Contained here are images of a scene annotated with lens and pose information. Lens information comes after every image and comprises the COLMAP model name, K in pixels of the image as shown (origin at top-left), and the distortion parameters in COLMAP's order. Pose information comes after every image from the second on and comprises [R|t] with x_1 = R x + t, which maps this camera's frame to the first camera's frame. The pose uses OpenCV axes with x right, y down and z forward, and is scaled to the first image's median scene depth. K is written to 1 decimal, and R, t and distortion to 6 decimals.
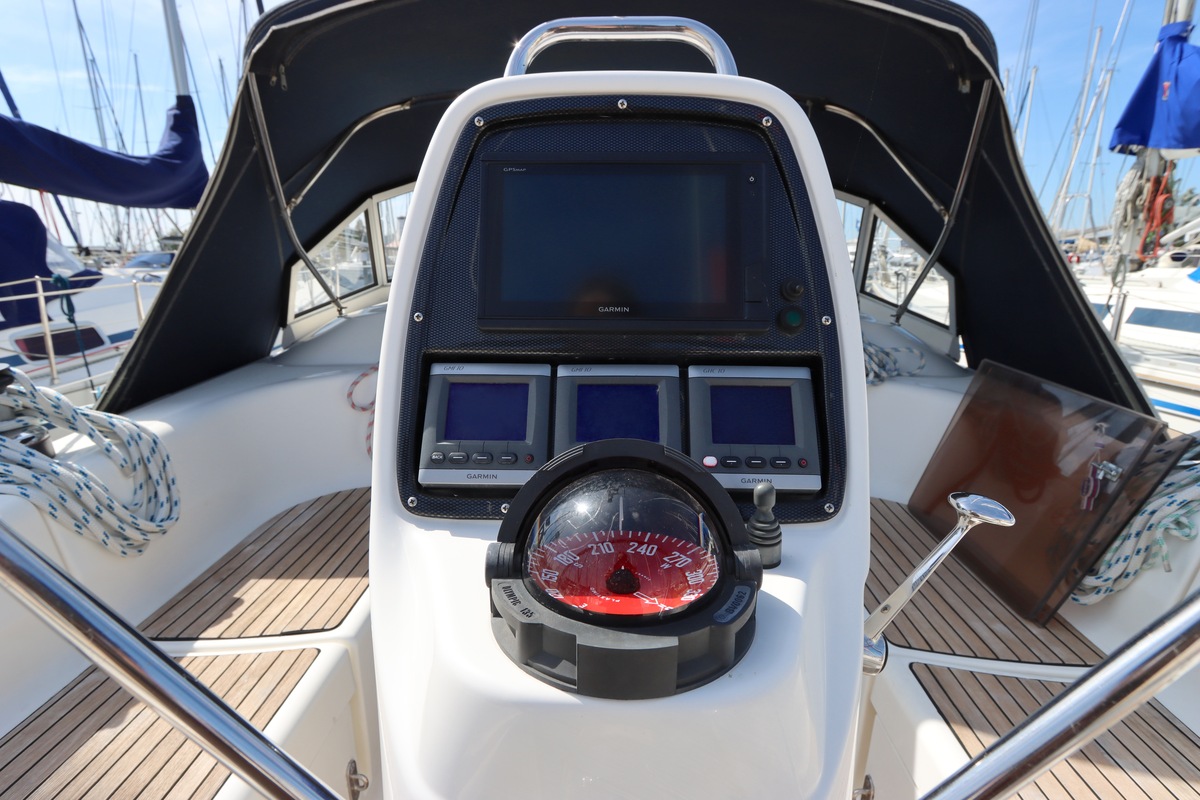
lens RADIAL K [[597.2, 0, 598.7], [0, 597.2, 399.8], [0, 0, 1]] dist [-0.018218, -0.000355]
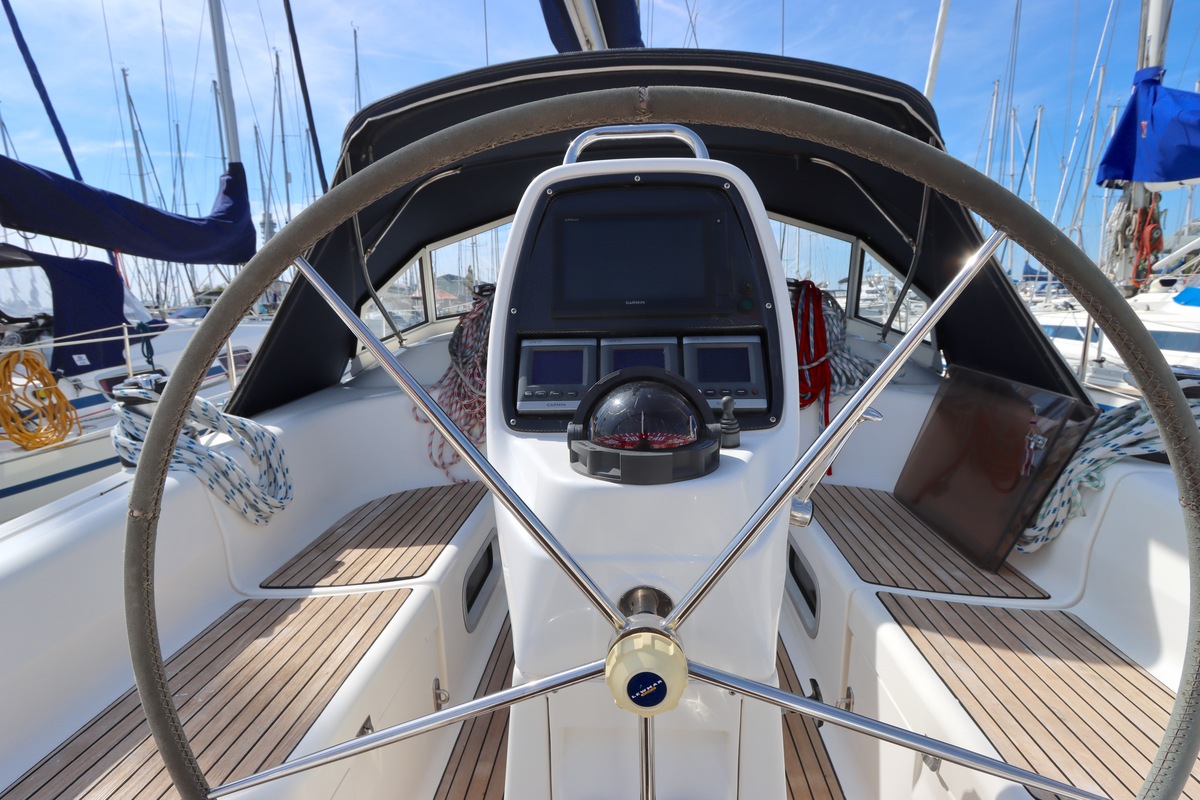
lens RADIAL K [[597.2, 0, 605.9], [0, 597.2, 399.7], [0, 0, 1]] dist [-0.018218, -0.000355]
pose [[0.999397, -0.022359, -0.026579, -0.007183], [0.020348, 0.997076, -0.073656, 0.097482], [0.028148, 0.073070, 0.996929, -0.252859]]
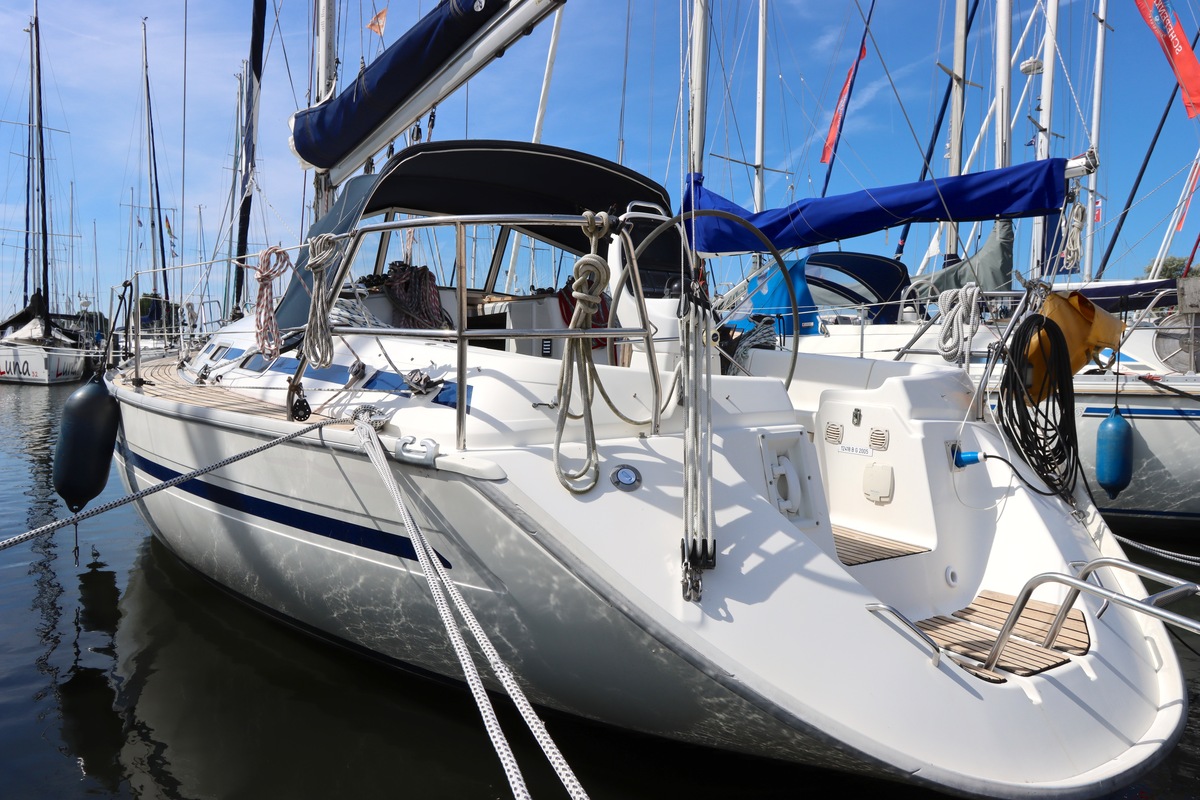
lens RADIAL K [[802.4, 0, 592.4], [0, 802.4, 385.5], [0, 0, 1]] dist [0.030063, 0.005217]
pose [[0.809405, -0.004476, 0.587234, -1.858683], [0.120815, 0.979850, -0.159055, 0.813425], [-0.574689, 0.199687, 0.793636, -1.648024]]
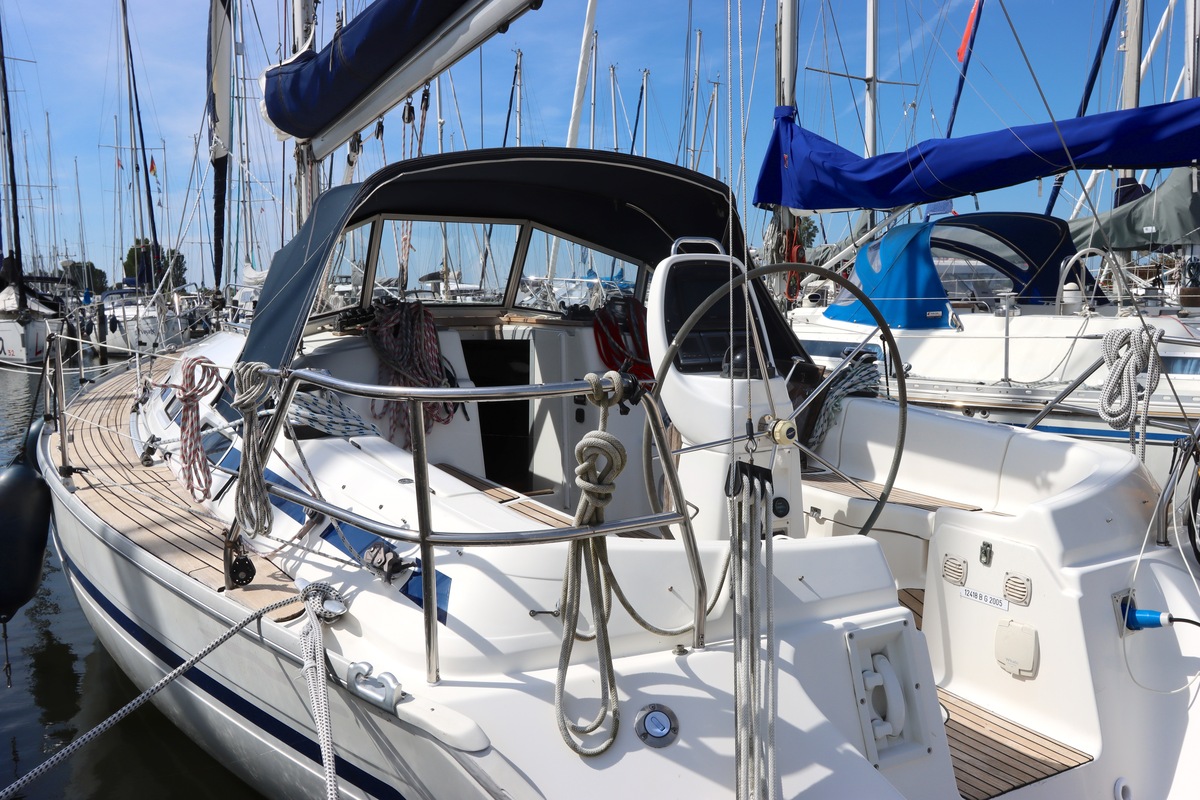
lens RADIAL K [[993.4, 0, 607.8], [0, 993.4, 389.3], [0, 0, 1]] dist [0.009291, 0.059744]
pose [[0.844129, -0.056381, 0.533168, -1.650337], [0.134849, 0.984813, -0.109357, 0.382358], [-0.518905, 0.164209, 0.838912, -1.631497]]
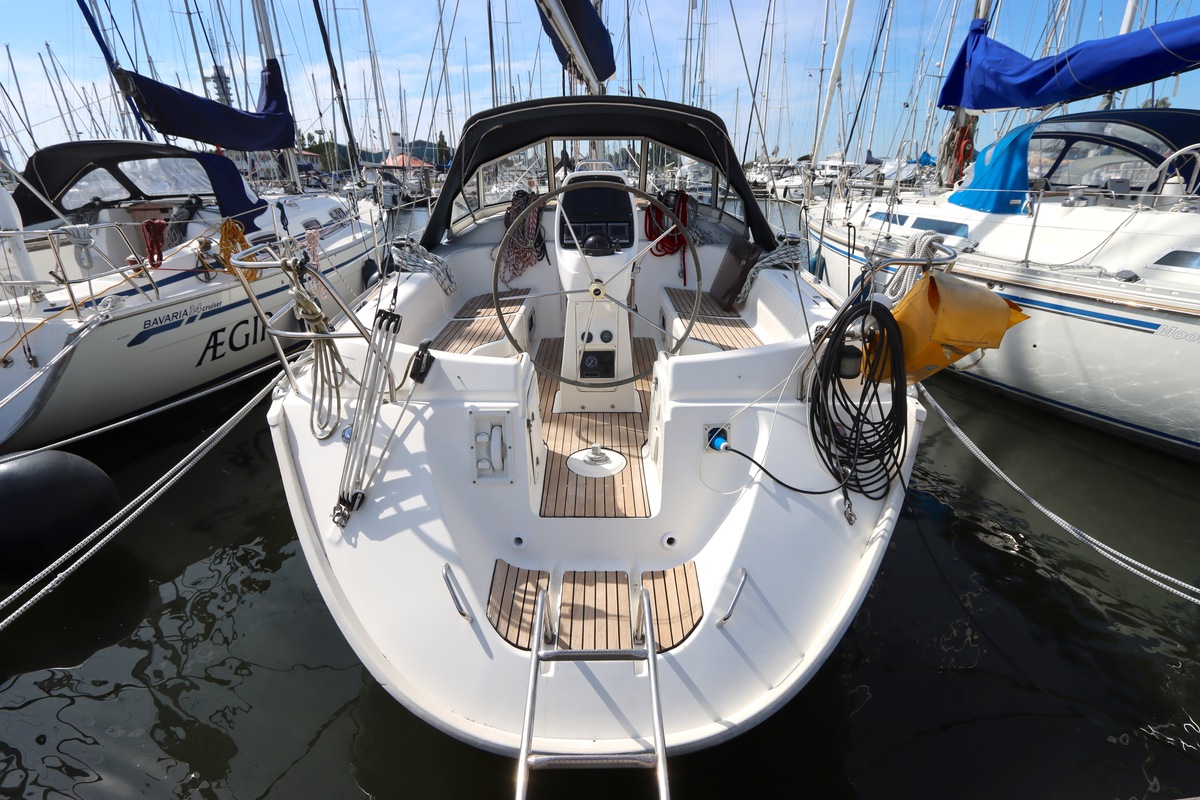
lens RADIAL K [[578.6, 0, 602.2], [0, 578.6, 400.6], [0, 0, 1]] dist [-0.009154, -0.002029]
pose [[0.999787, -0.014447, 0.014748, -0.013533], [0.012296, 0.990527, 0.136767, 0.391345], [-0.016584, -0.136557, 0.990493, -2.113218]]
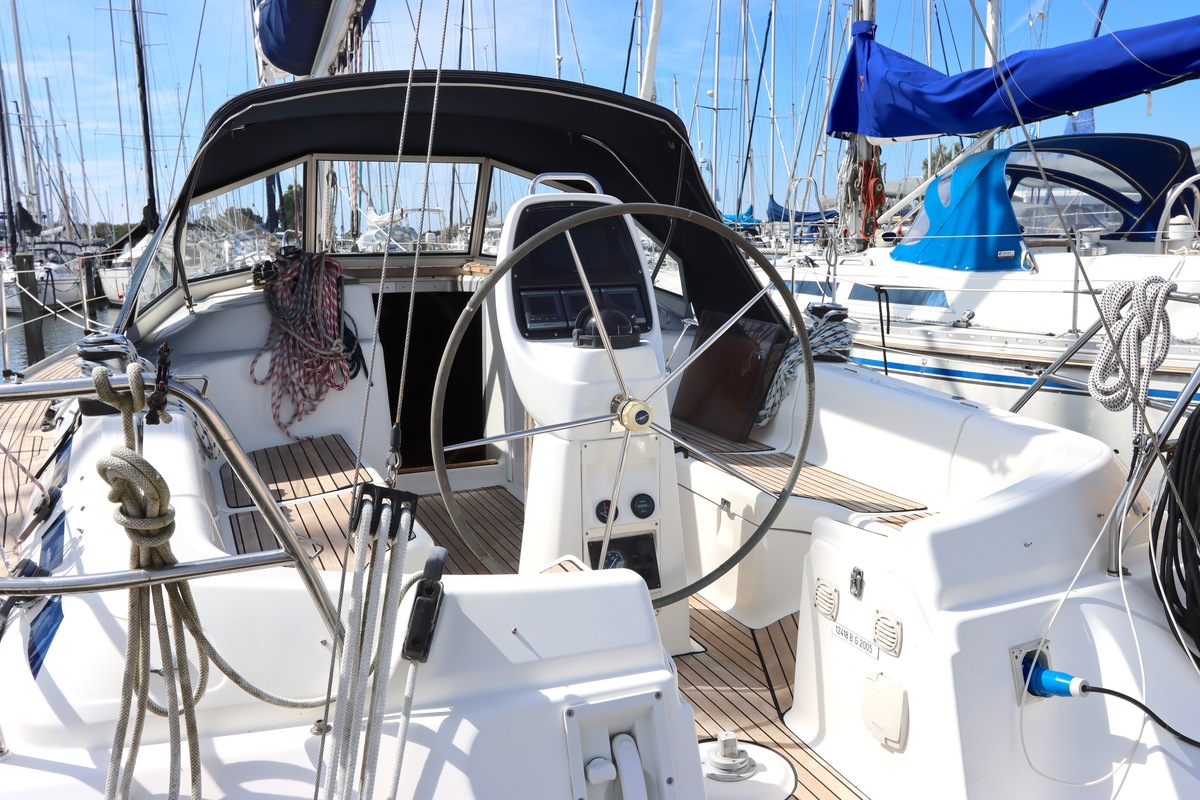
lens RADIAL K [[993.4, 0, 615.5], [0, 993.4, 379.5], [0, 0, 1]] dist [0.009291, 0.059744]
pose [[0.911560, -0.076535, 0.403981, -0.809494], [0.116997, 0.990189, -0.076402, 0.351612], [-0.394170, 0.116909, 0.911571, -1.571701]]
